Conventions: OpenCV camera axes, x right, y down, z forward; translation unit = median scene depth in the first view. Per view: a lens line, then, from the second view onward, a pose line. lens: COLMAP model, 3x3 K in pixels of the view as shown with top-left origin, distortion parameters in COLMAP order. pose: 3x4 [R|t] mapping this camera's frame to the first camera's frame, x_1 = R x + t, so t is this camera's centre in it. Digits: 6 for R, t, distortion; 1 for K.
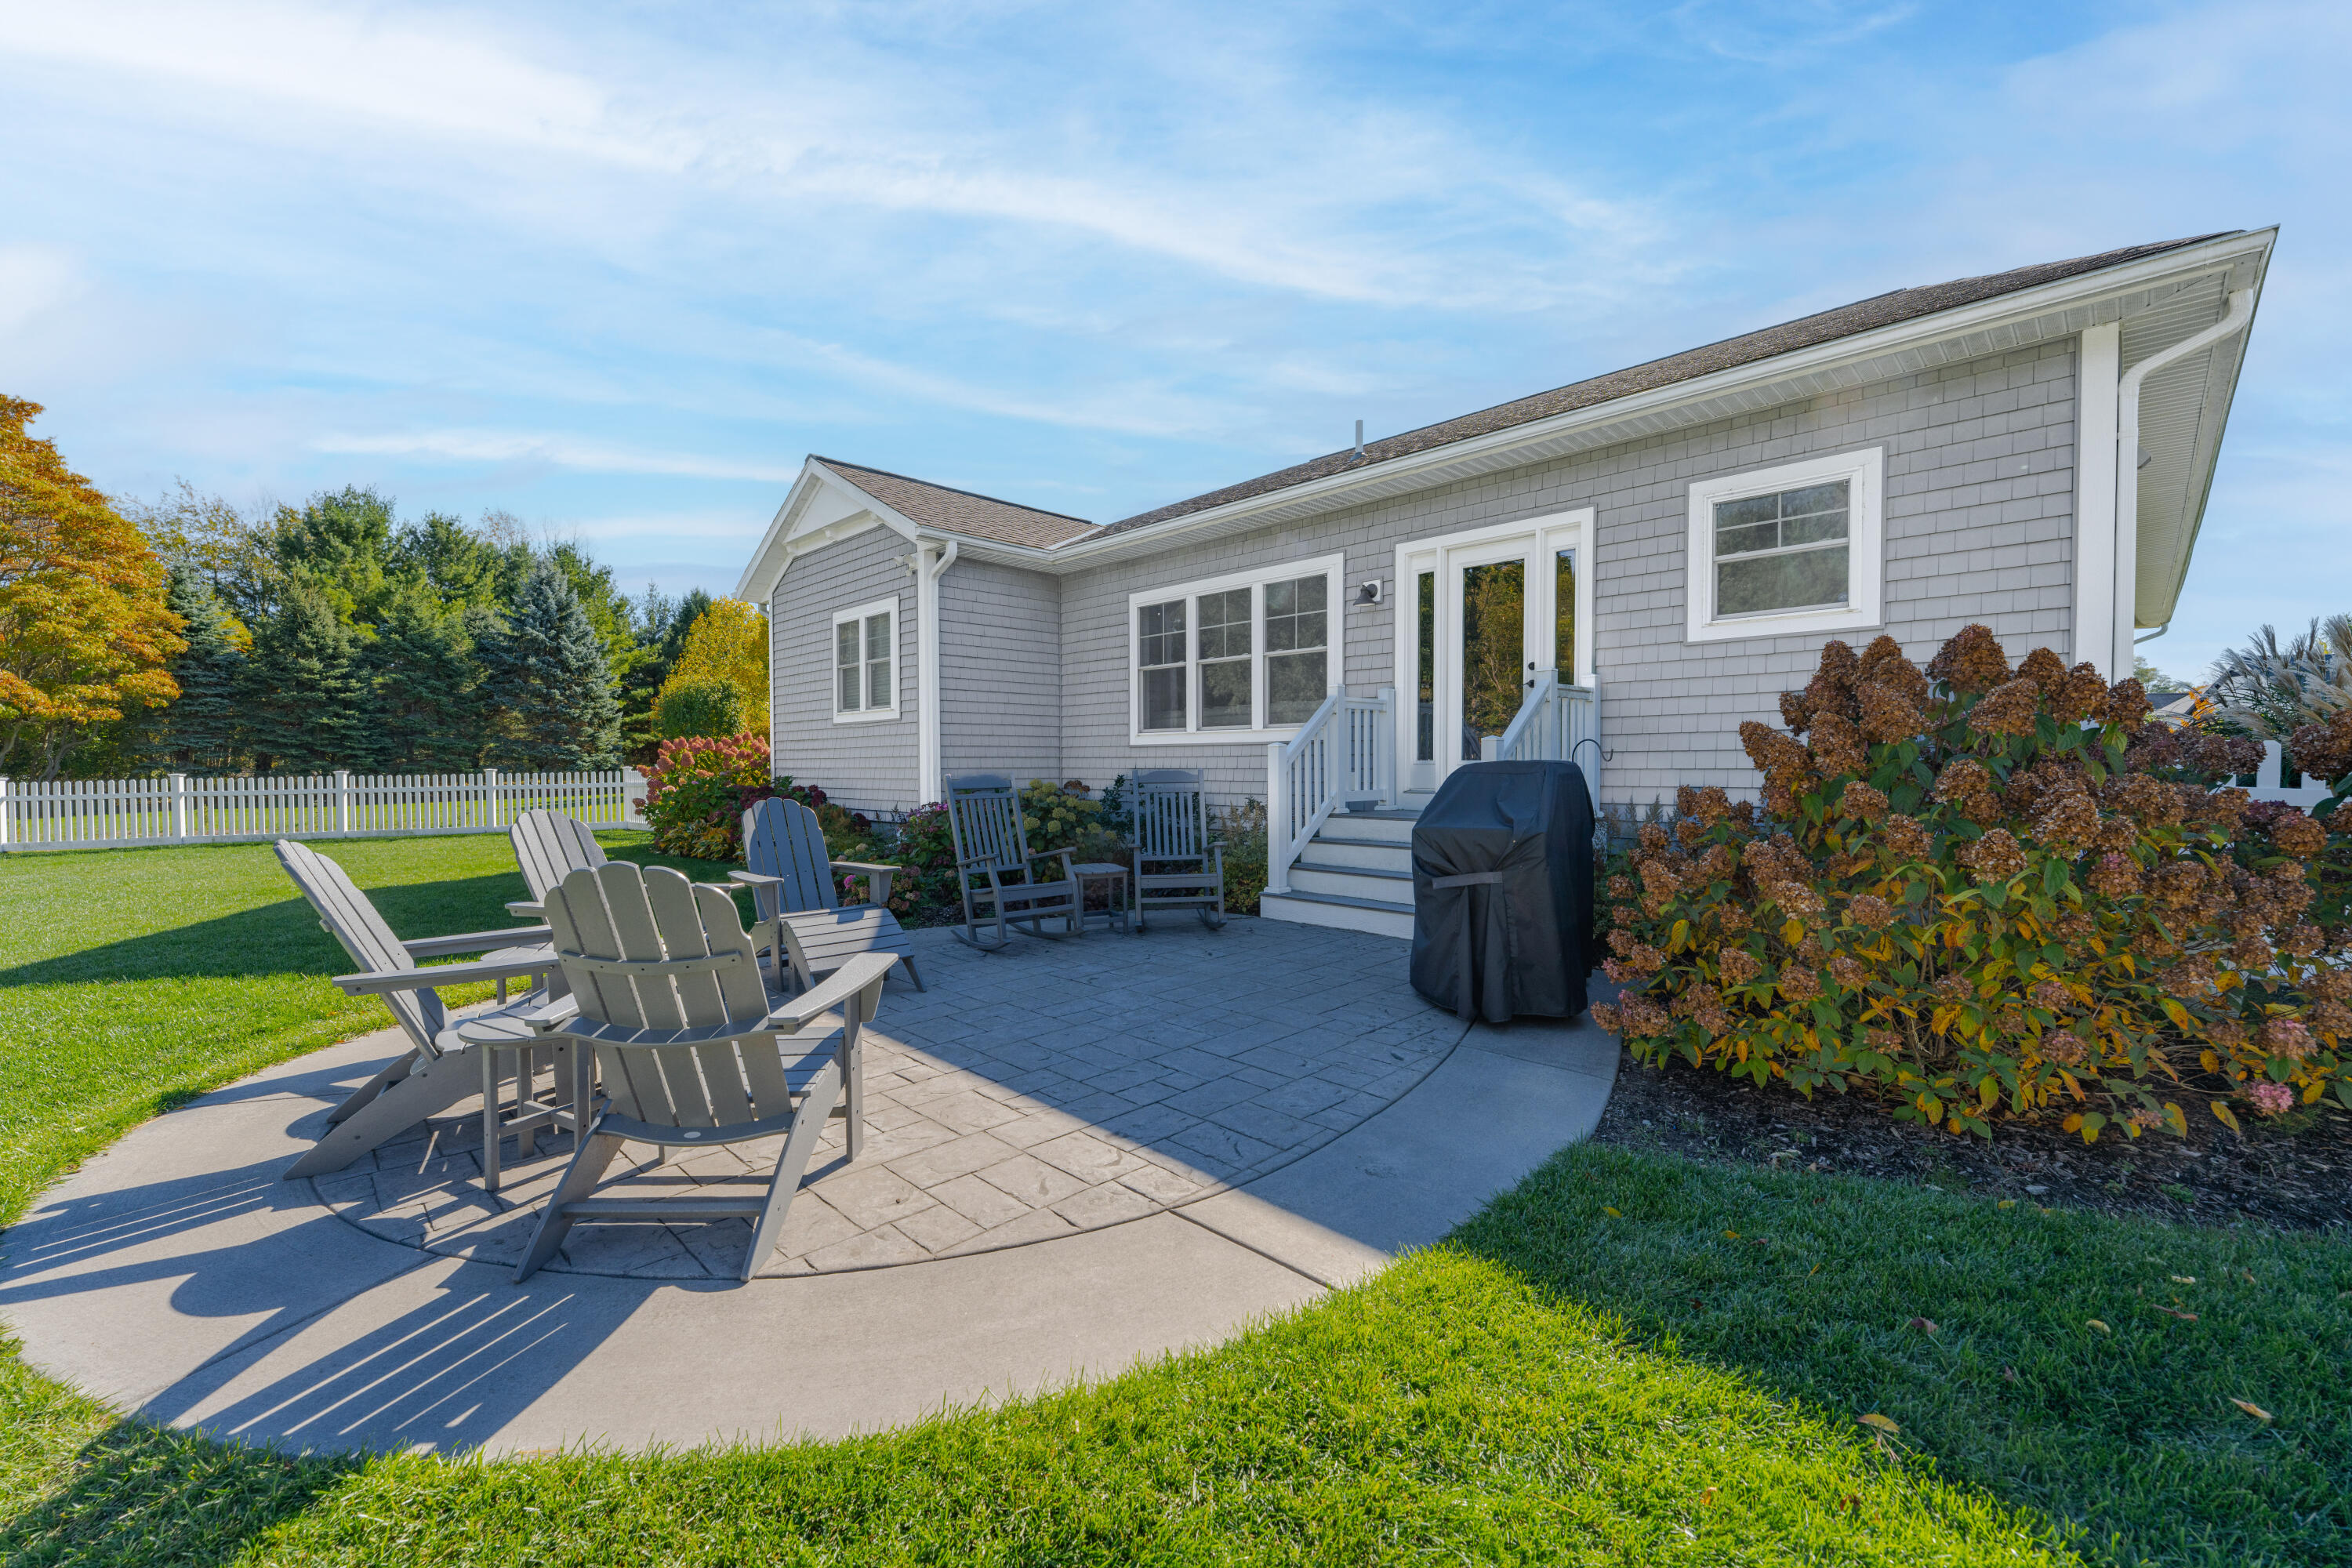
lens RADIAL K [[941.9, 0, 1176.0], [0, 941.9, 784.0], [0, 0, 1]] dist [0.001142, 0.000171]
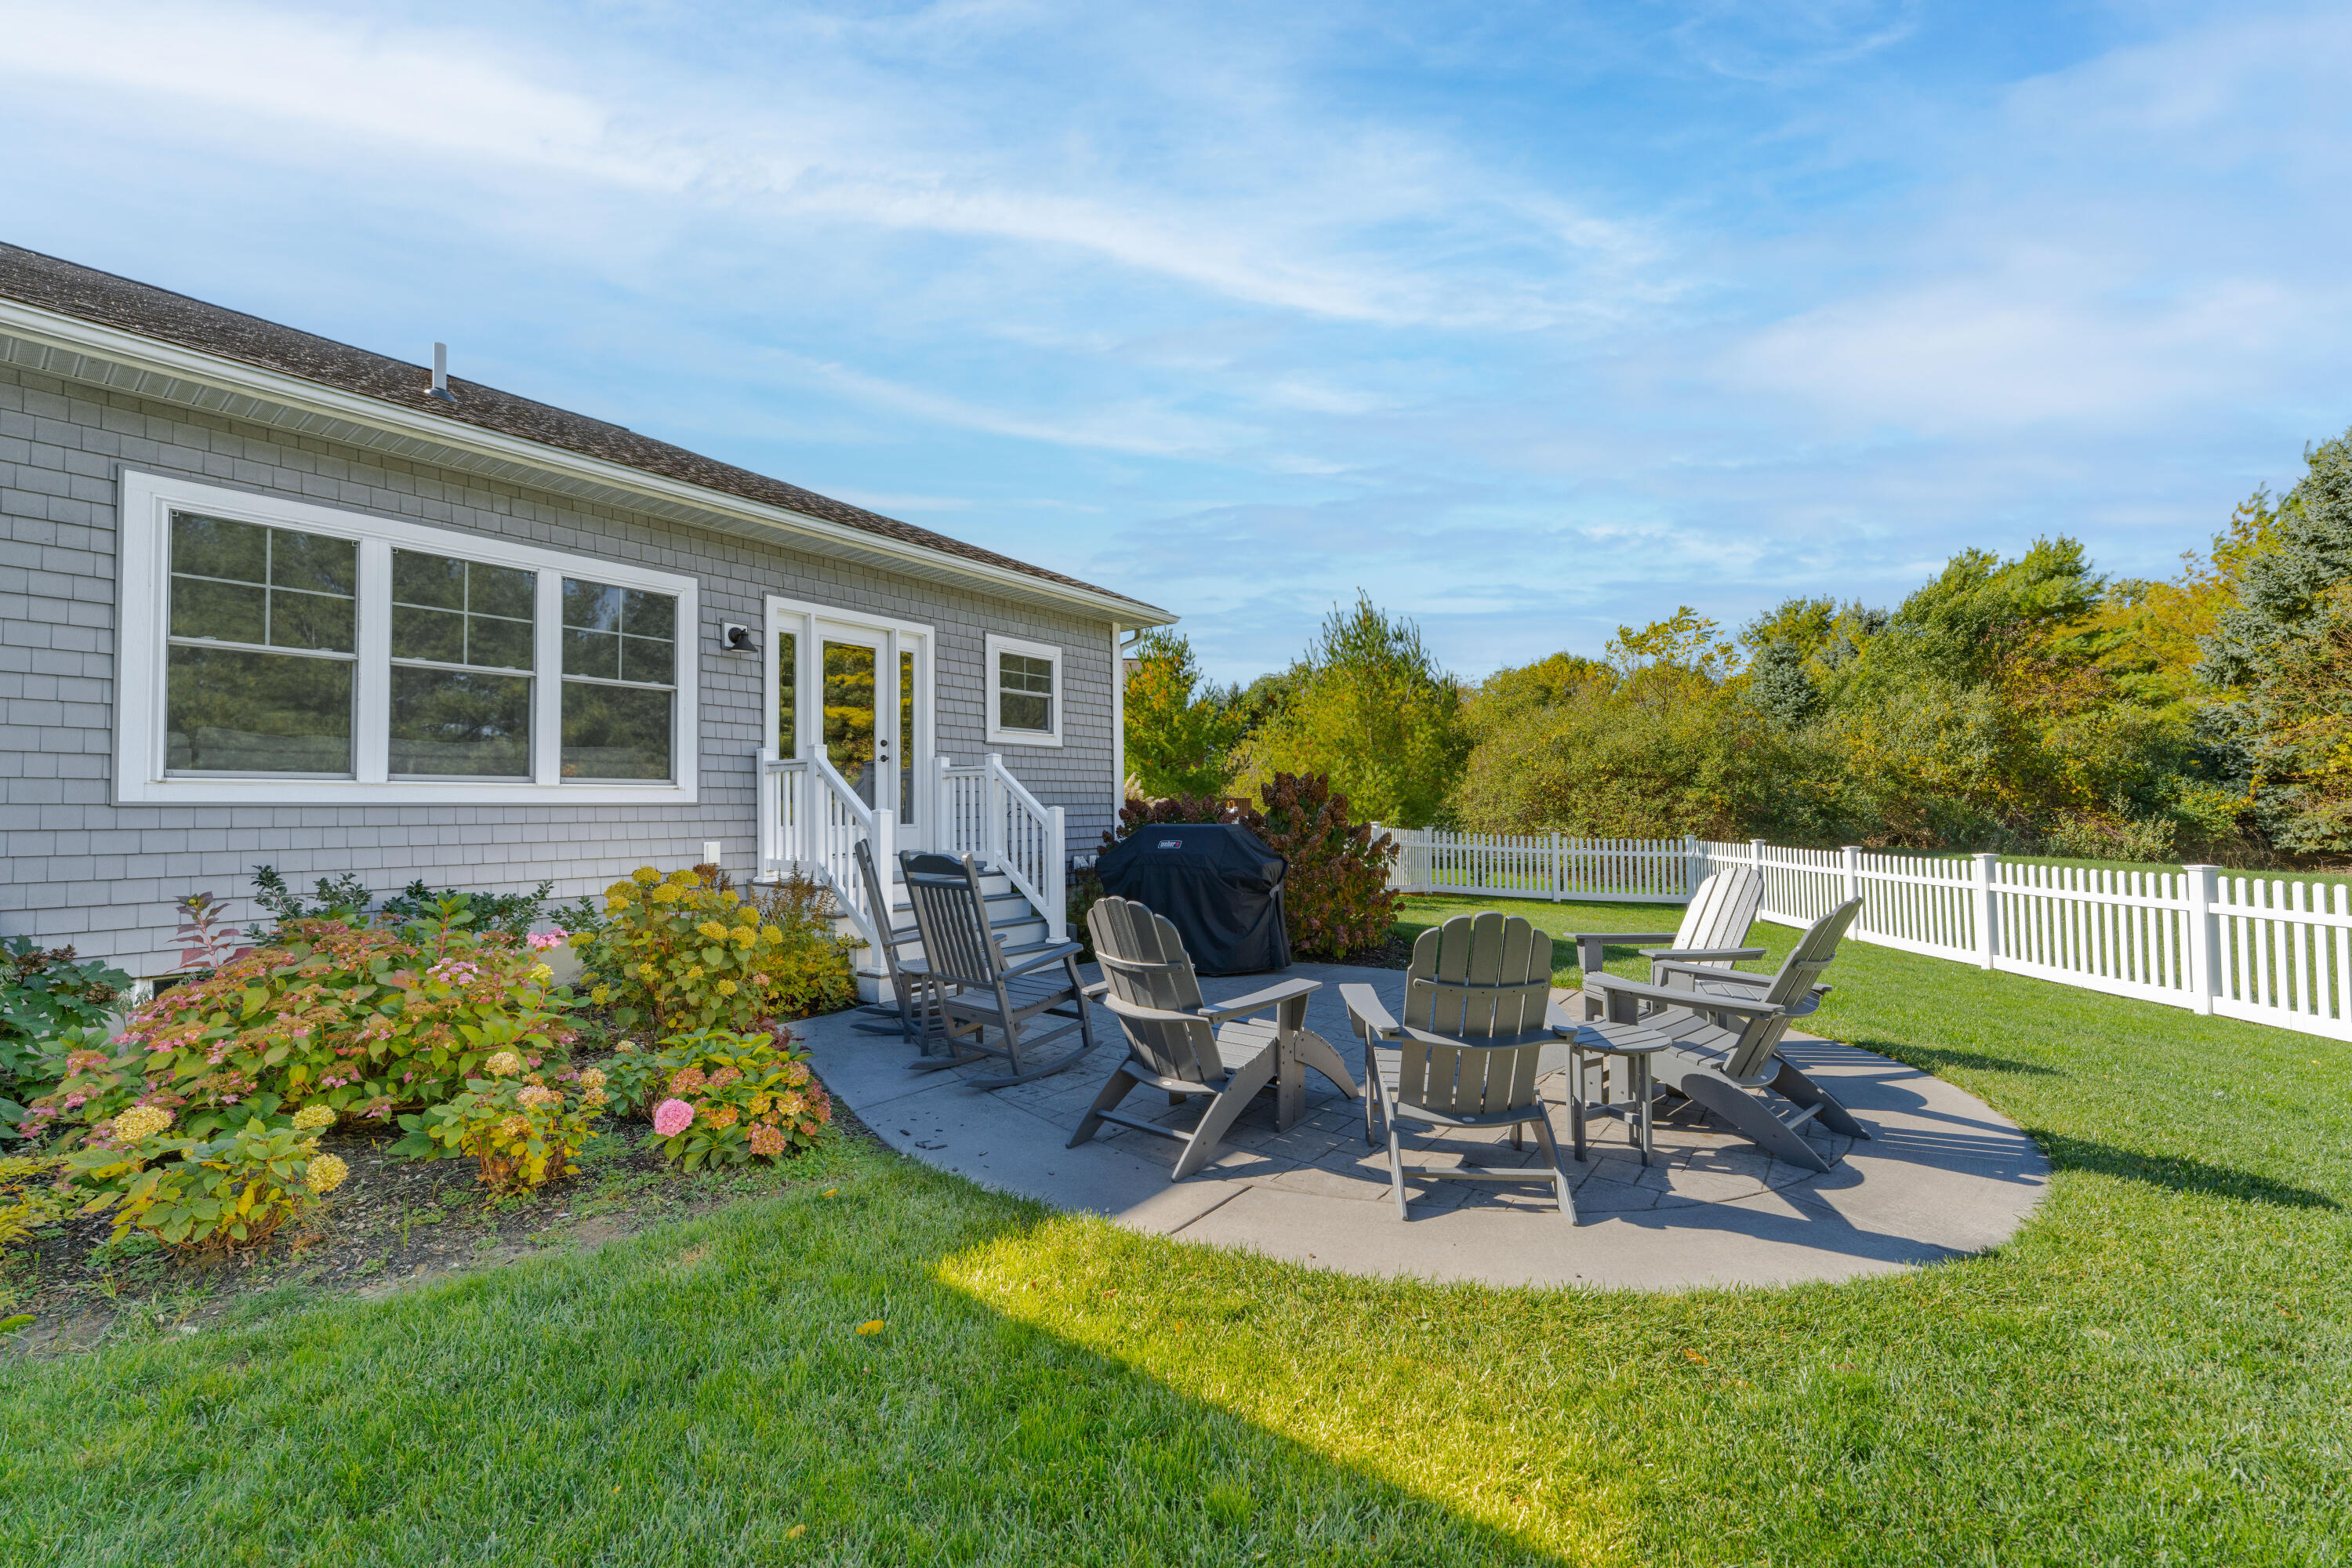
lens RADIAL K [[941.9, 0, 1176.0], [0, 941.9, 784.0], [0, 0, 1]] dist [0.001142, 0.000171]
pose [[-0.164524, 0.031727, 0.985863, -0.774619], [0.035741, 0.999018, -0.026185, -0.030178], [-0.985725, 0.030928, -0.165496, 0.794023]]
